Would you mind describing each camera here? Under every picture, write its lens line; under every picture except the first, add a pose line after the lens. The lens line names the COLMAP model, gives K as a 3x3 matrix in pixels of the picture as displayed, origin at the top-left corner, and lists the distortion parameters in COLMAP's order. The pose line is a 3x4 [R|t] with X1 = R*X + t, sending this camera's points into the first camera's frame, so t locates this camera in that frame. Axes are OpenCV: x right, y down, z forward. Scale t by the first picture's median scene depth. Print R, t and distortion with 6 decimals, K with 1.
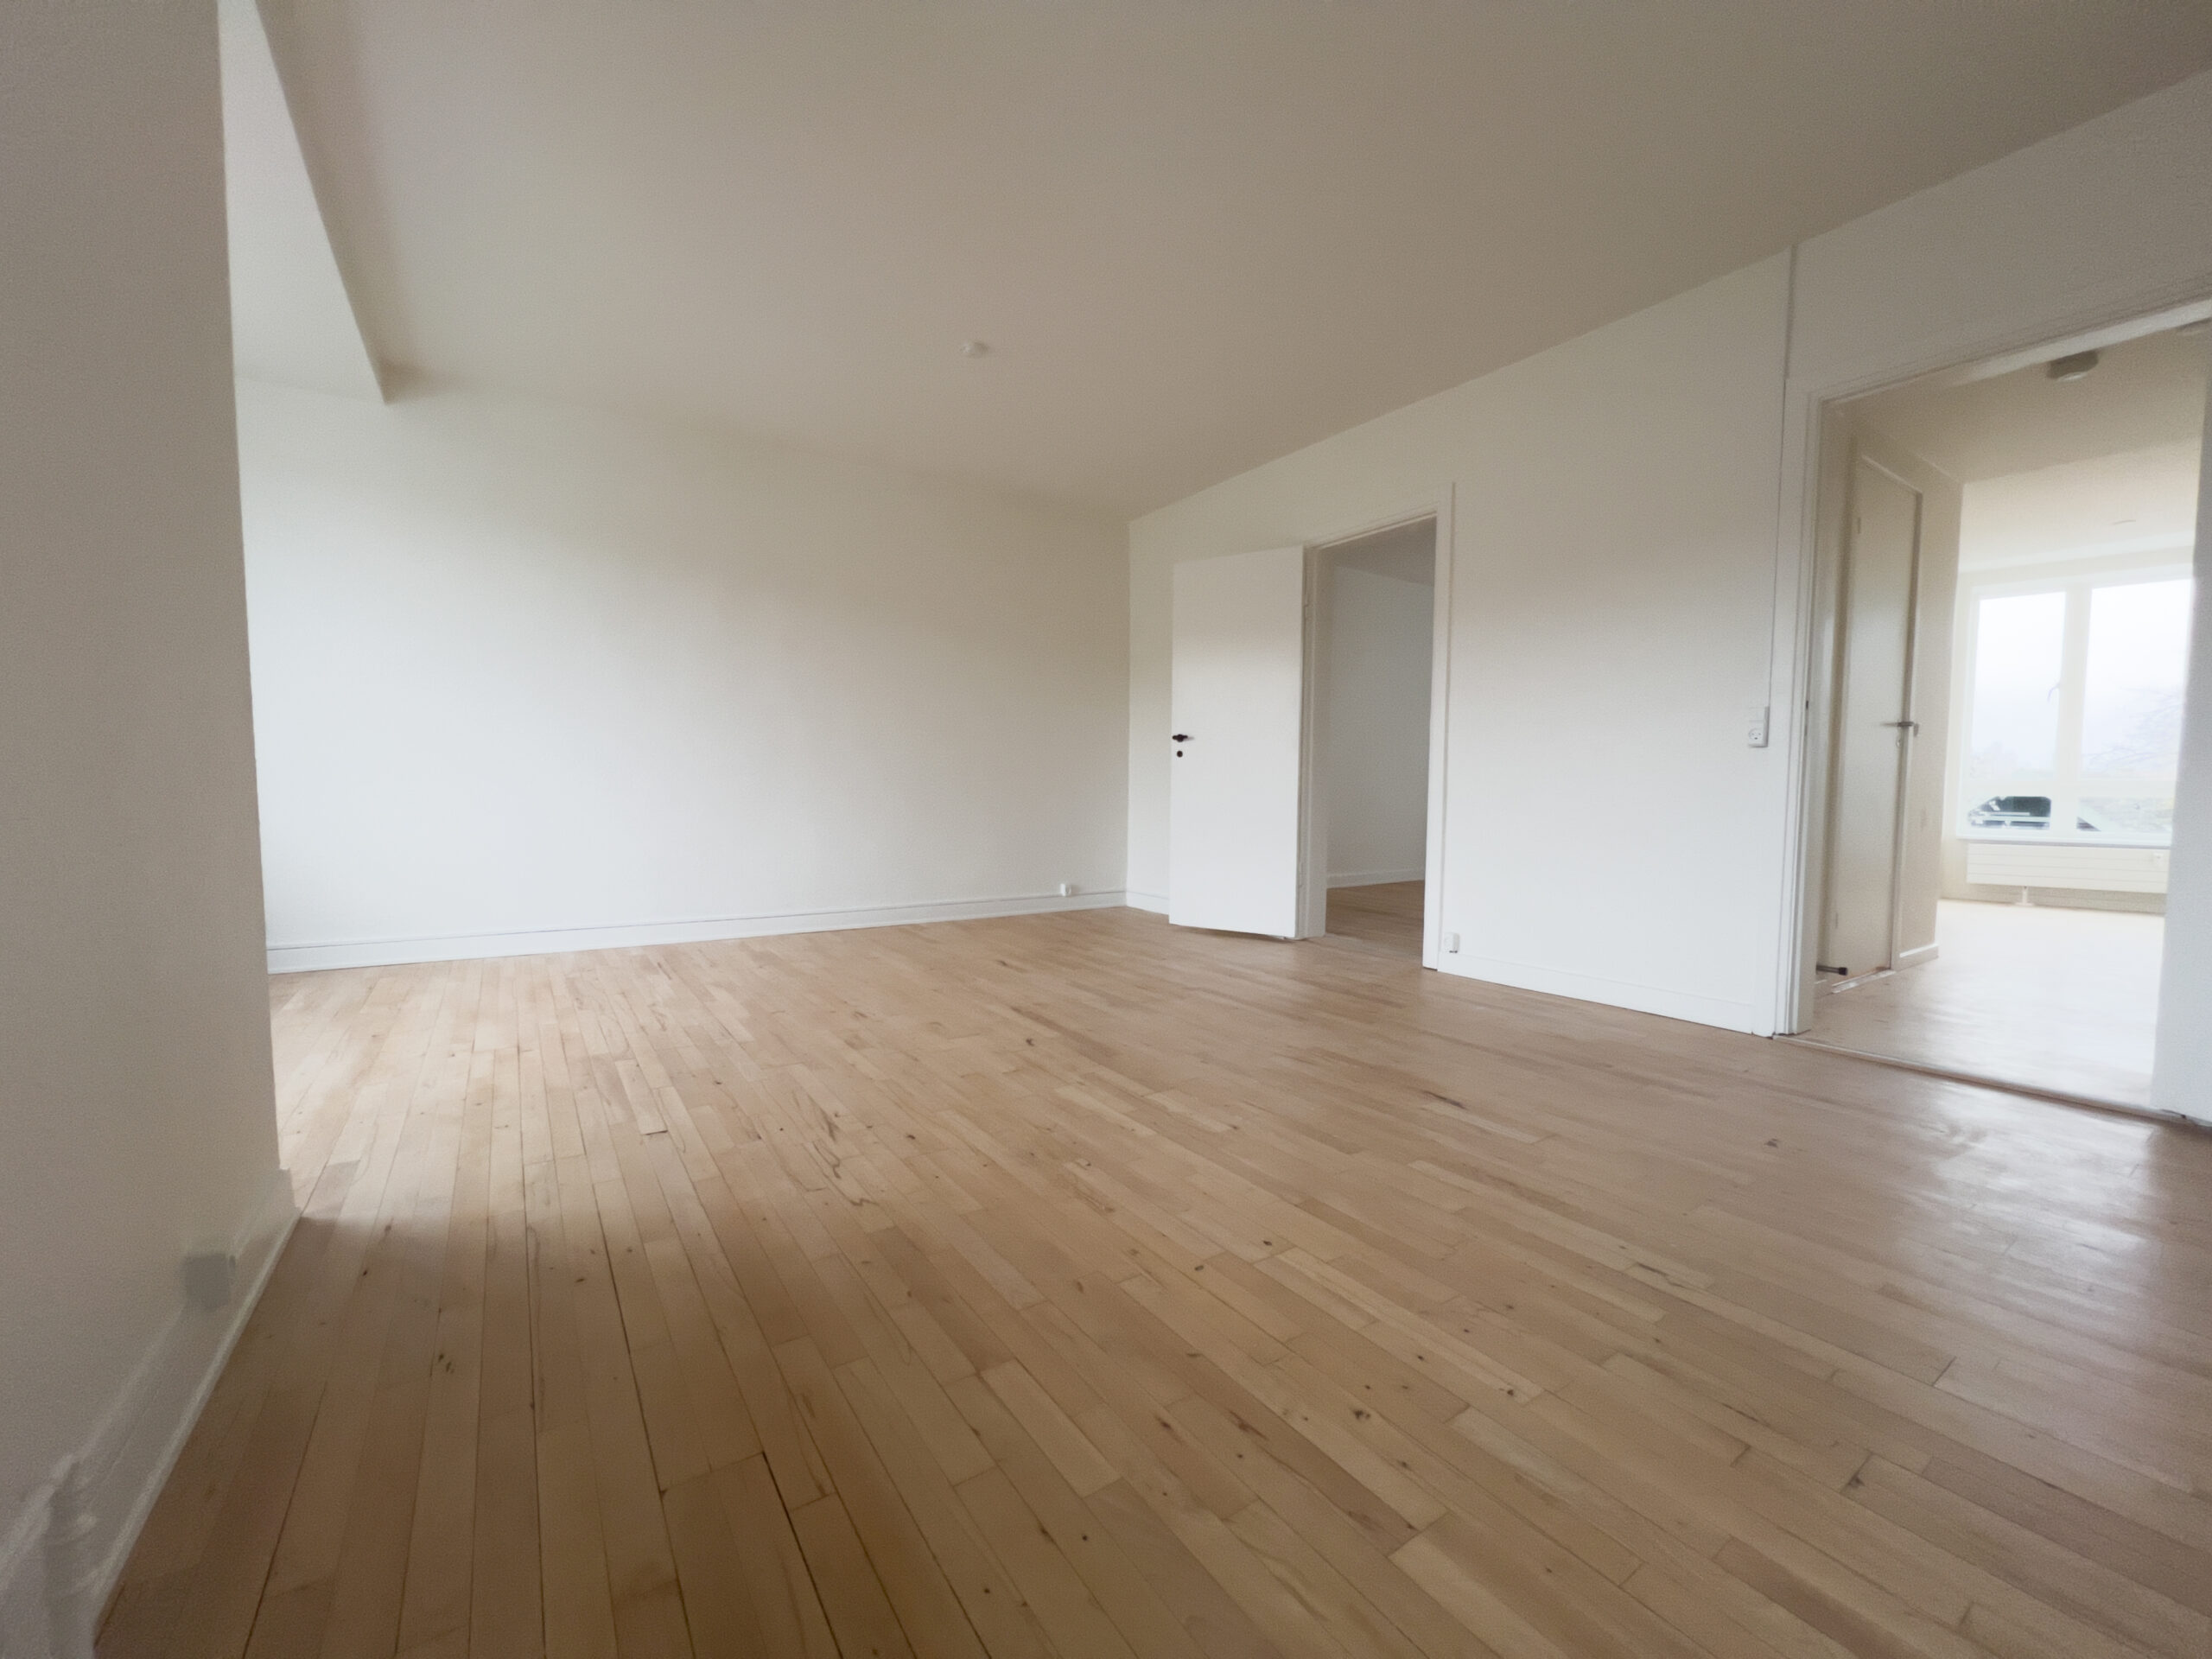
lens RADIAL K [[882.6, 0, 1105.5], [0, 882.6, 835.2], [0, 0, 1]] dist [-0.000925, 0.000262]
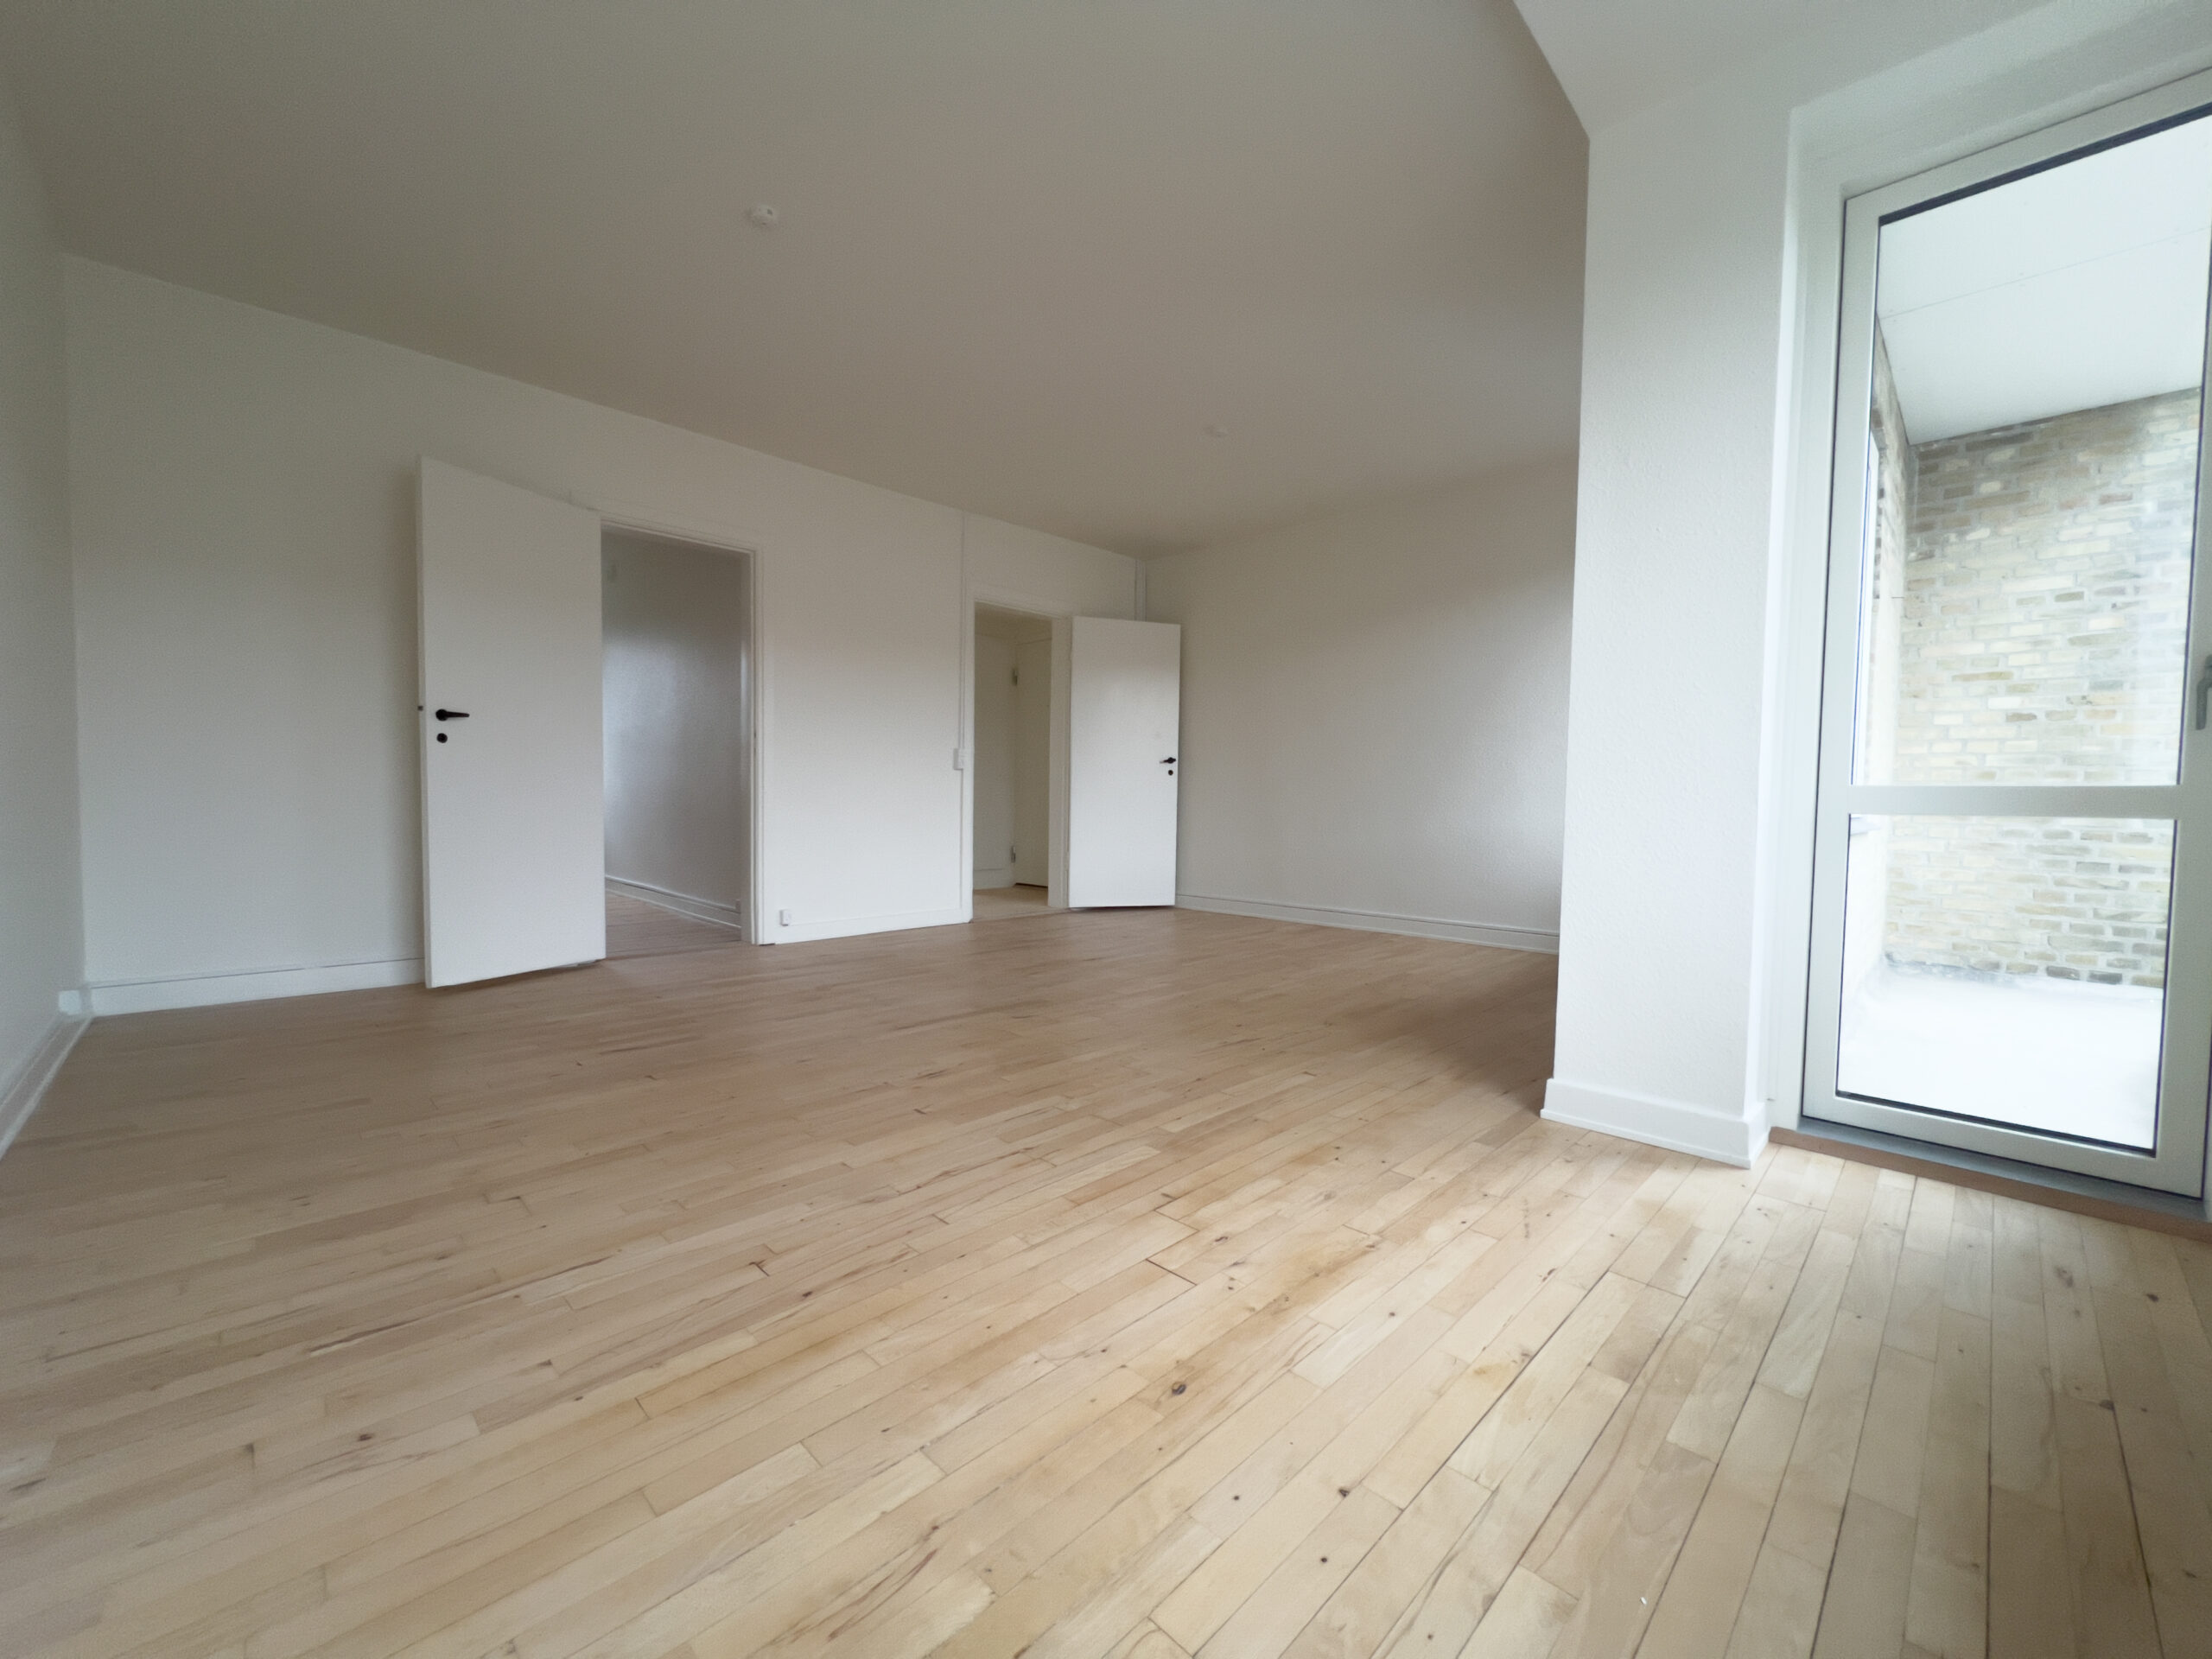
lens RADIAL K [[882.6, 0, 1105.5], [0, 882.6, 835.2], [0, 0, 1]] dist [-0.000925, 0.000262]
pose [[-0.187118, -0.052569, 0.980930, -1.234067], [0.039364, 0.997364, 0.060959, -0.067485], [-0.981548, 0.050019, -0.184555, 1.107890]]
